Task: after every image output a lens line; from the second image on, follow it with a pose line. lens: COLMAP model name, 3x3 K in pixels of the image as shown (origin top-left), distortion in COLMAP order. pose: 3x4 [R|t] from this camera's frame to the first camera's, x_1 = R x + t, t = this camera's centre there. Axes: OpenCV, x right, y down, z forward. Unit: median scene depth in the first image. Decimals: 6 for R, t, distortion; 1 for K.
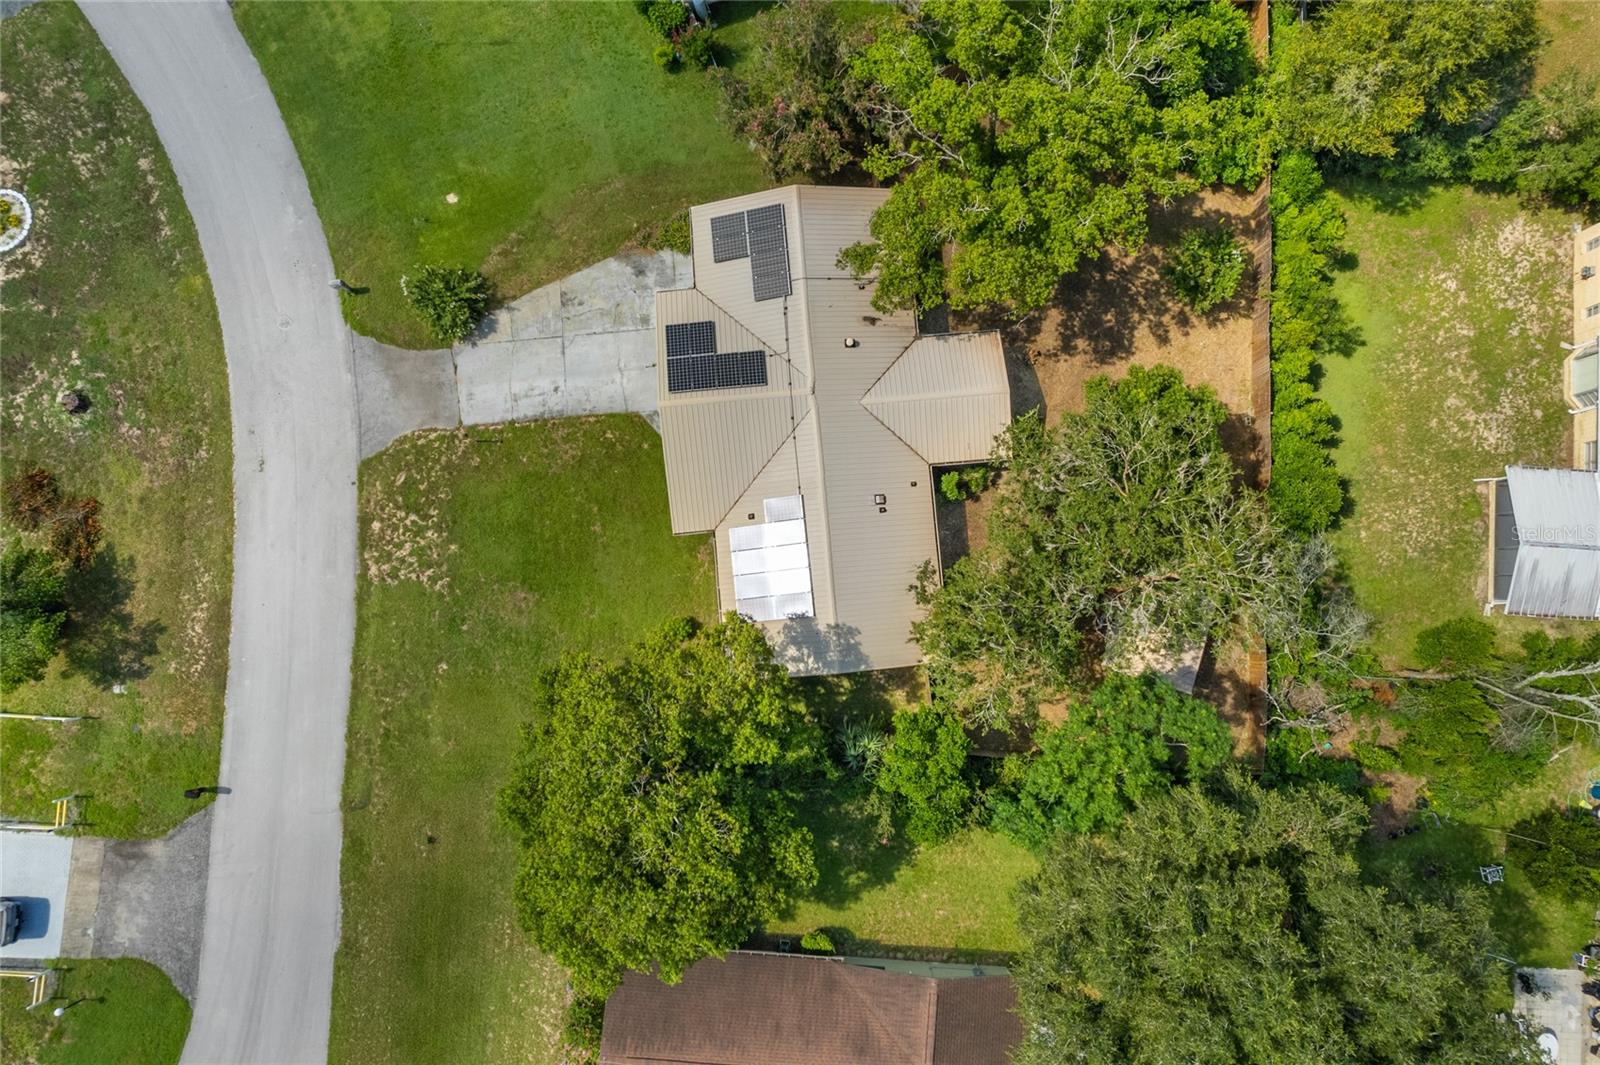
lens RADIAL K [[1020.1, 0, 816.9], [0, 1020.1, 535.8], [0, 0, 1]] dist [-0.082081, 0.071625]
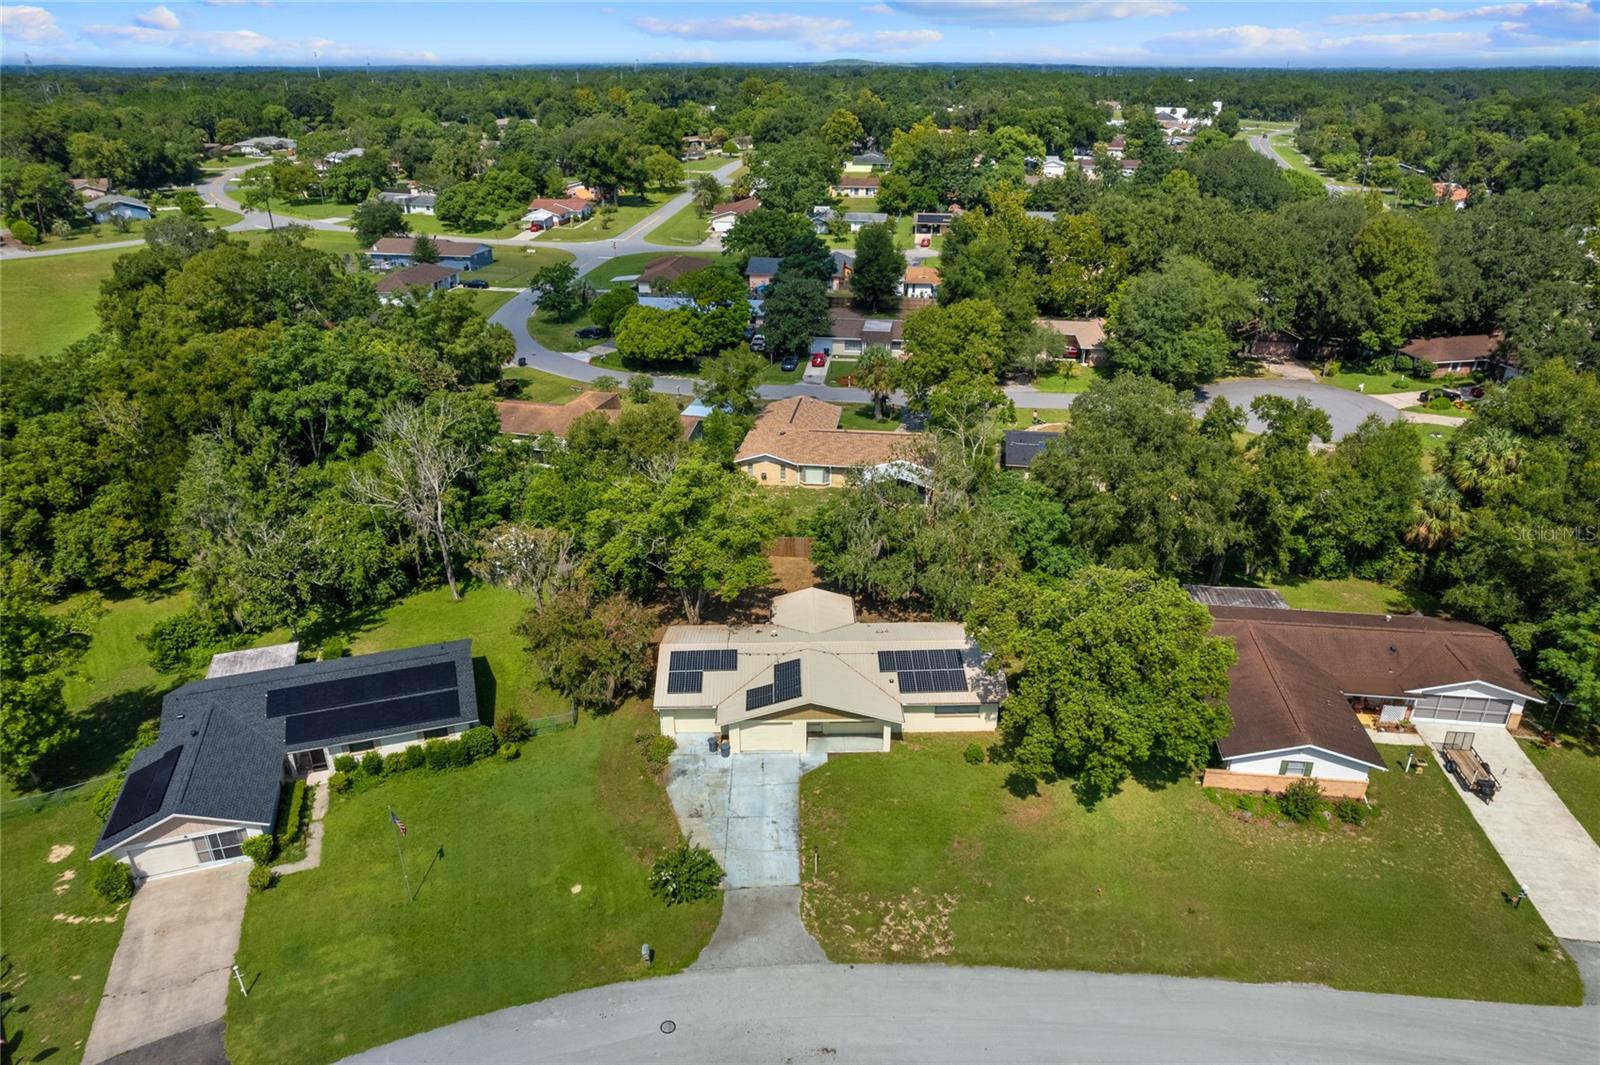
lens RADIAL K [[1014.4, 0, 808.3], [0, 1014.4, 548.7], [0, 0, 1]] dist [-0.082580, 0.075832]
pose [[0.061328, -0.433784, 0.898927, -1.156332], [0.994985, 0.097864, -0.020657, -0.113501], [-0.079012, 0.895687, 0.437610, 0.219089]]
